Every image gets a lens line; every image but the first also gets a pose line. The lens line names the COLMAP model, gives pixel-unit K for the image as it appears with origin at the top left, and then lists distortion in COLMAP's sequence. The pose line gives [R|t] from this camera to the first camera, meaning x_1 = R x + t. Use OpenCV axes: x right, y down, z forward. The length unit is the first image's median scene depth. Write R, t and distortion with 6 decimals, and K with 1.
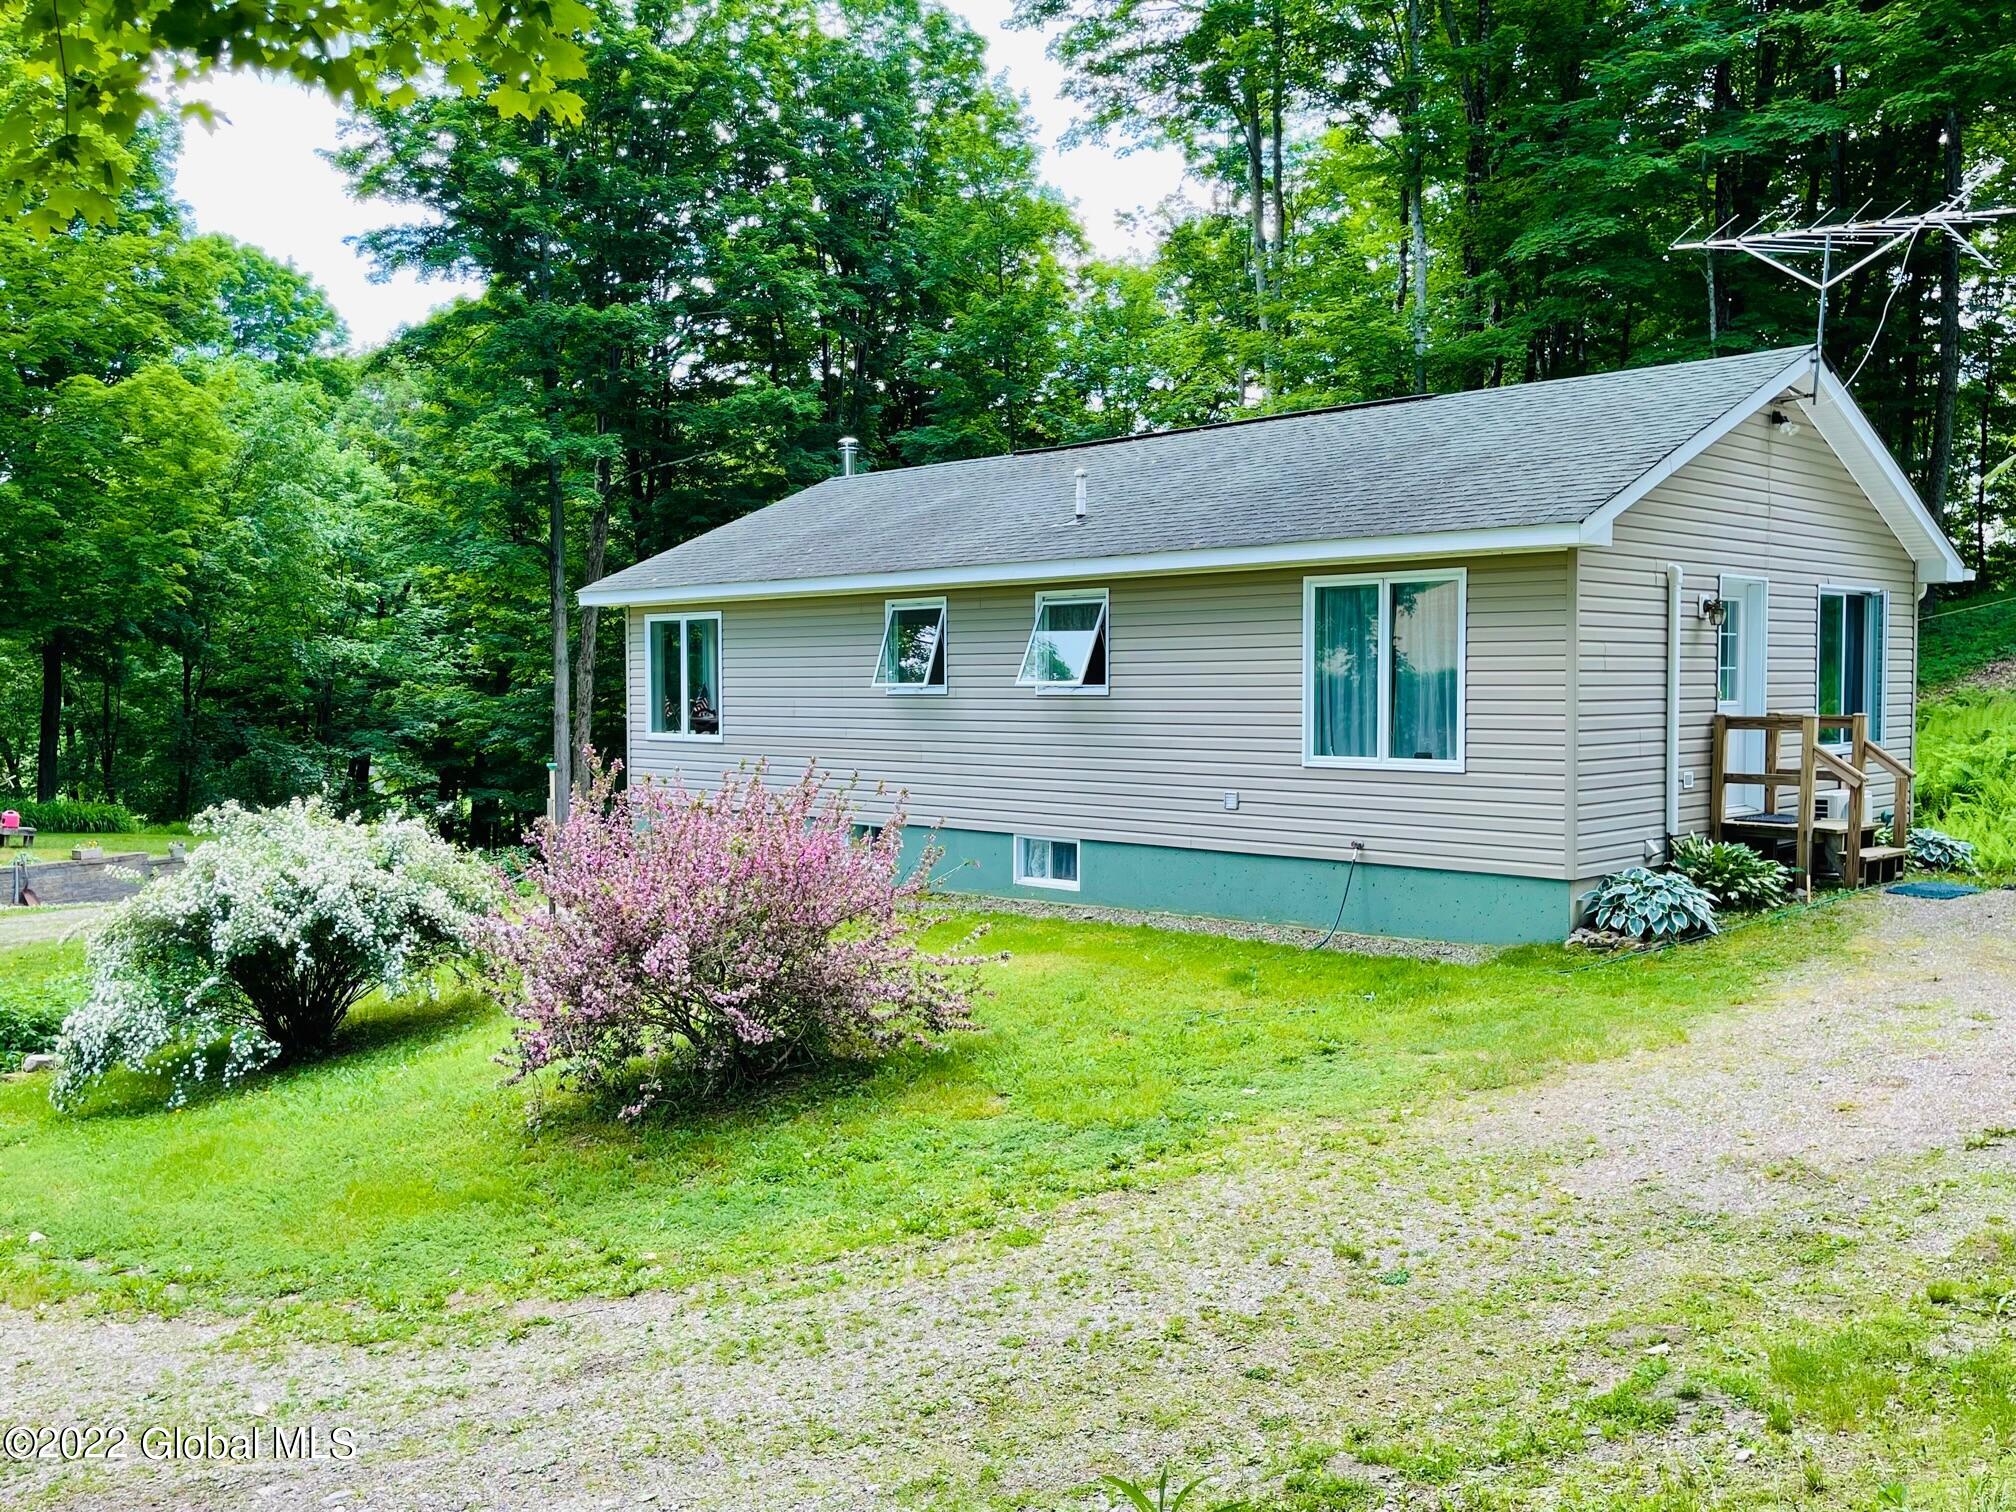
lens RADIAL K [[1738.6, 0, 1008.0], [0, 1738.6, 756.0], [0, 0, 1]] dist [0.032035, -0.018540]
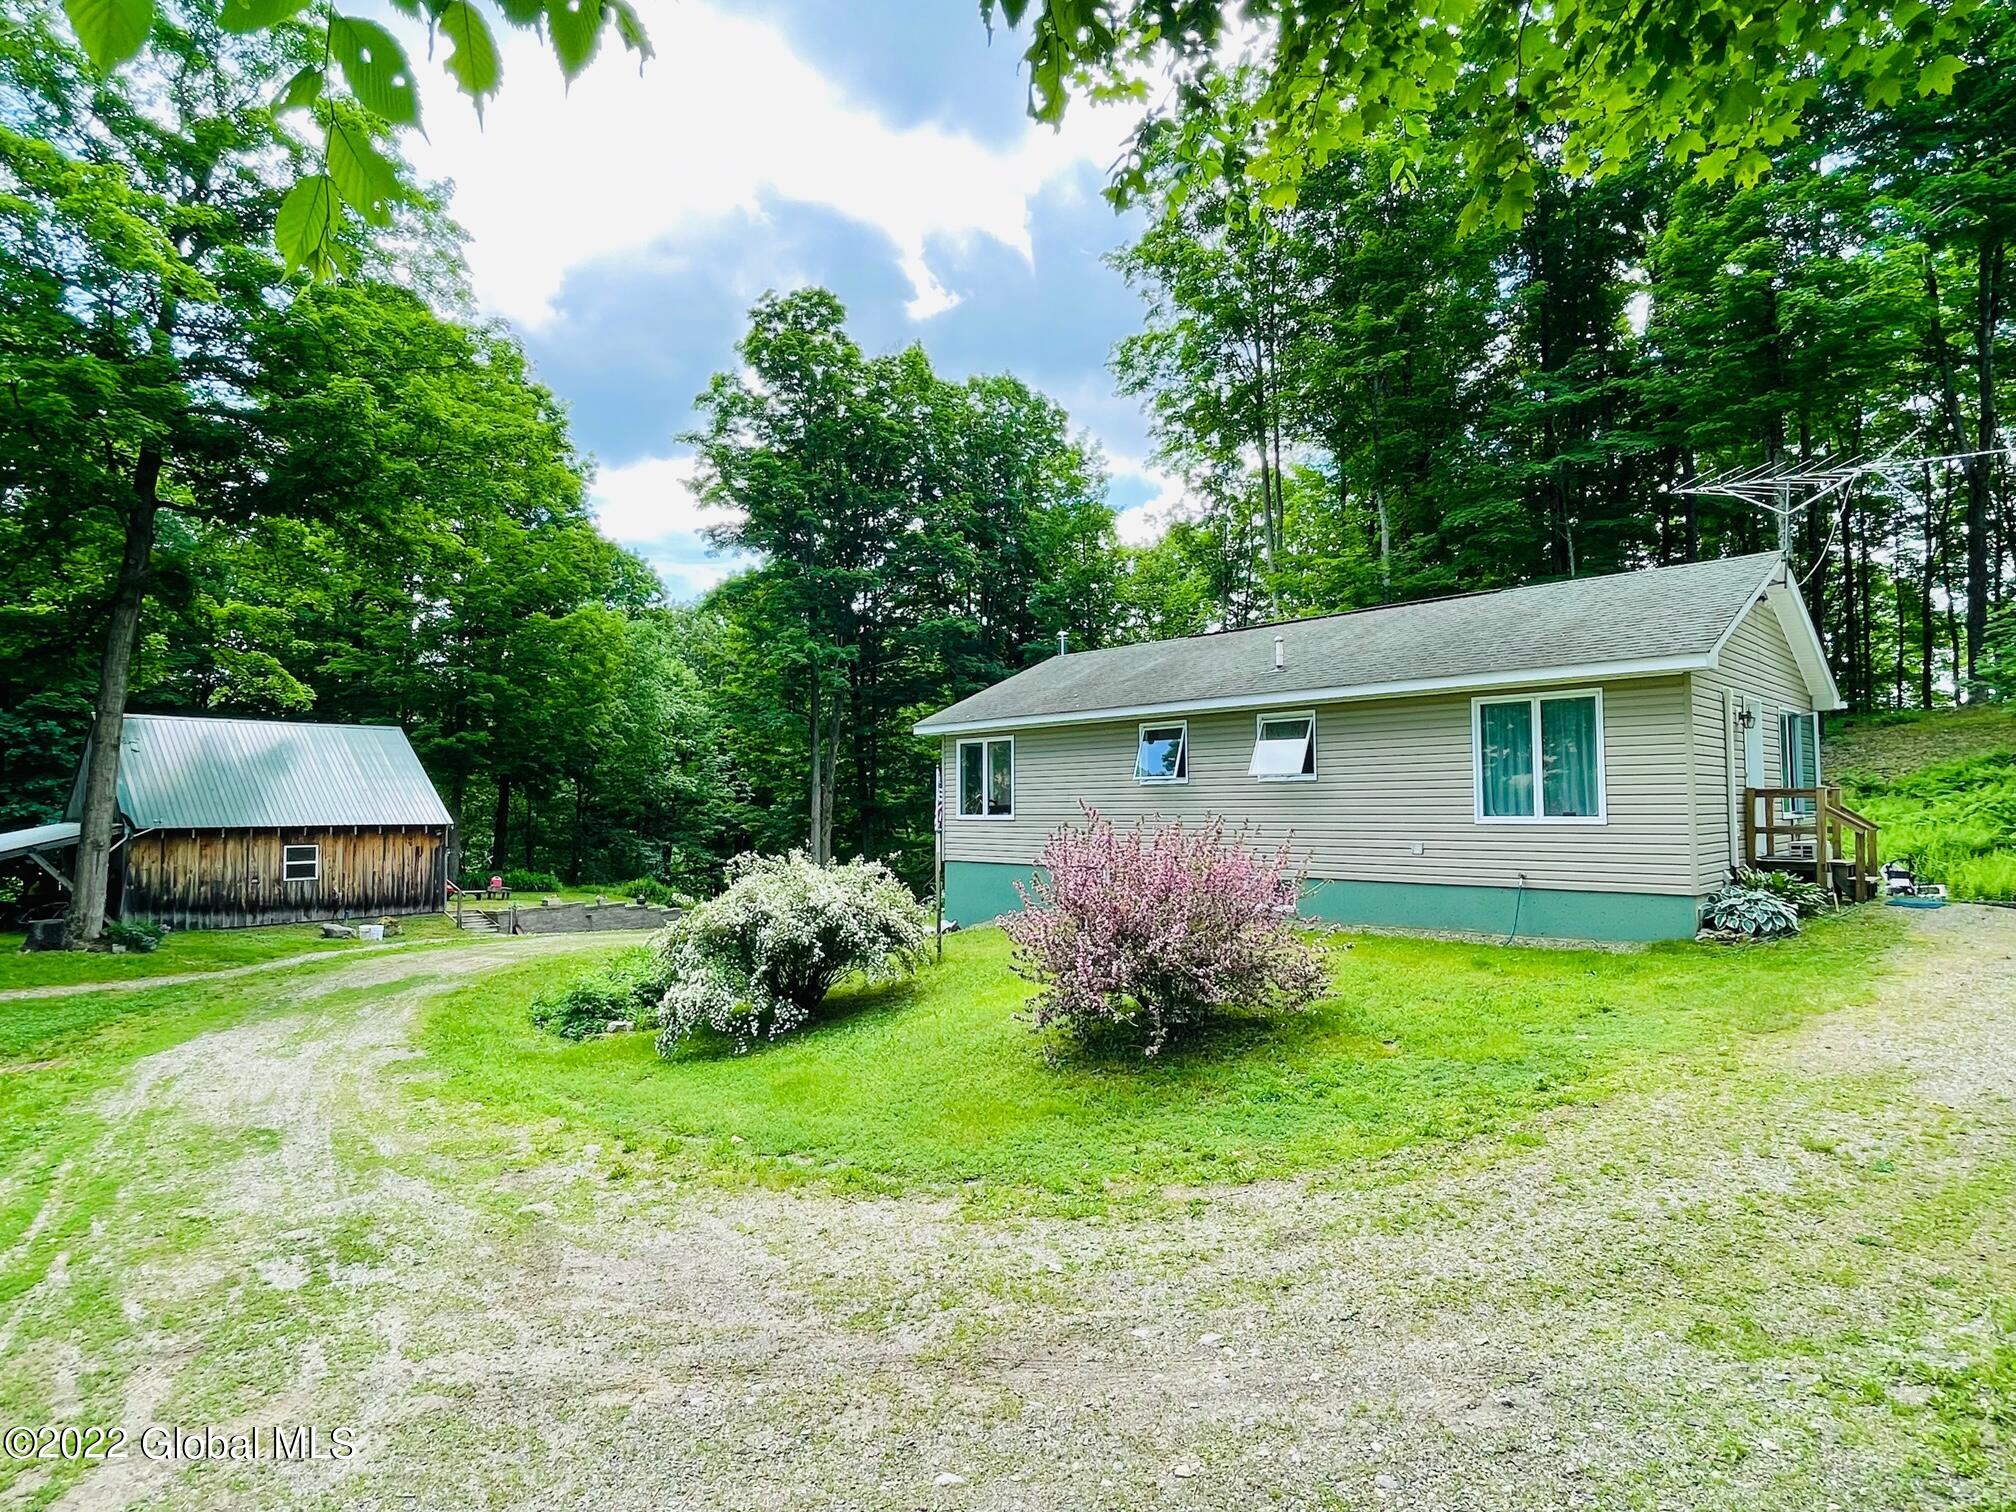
lens RADIAL K [[1061.8, 0, 1008.0], [0, 1061.8, 756.0], [0, 0, 1]] dist [-0.008478, 0.001143]
pose [[0.999844, -0.005466, -0.016800, -0.216395], [0.003919, 0.995863, -0.090784, 0.029296], [0.017227, 0.090704, 0.995729, 0.081087]]
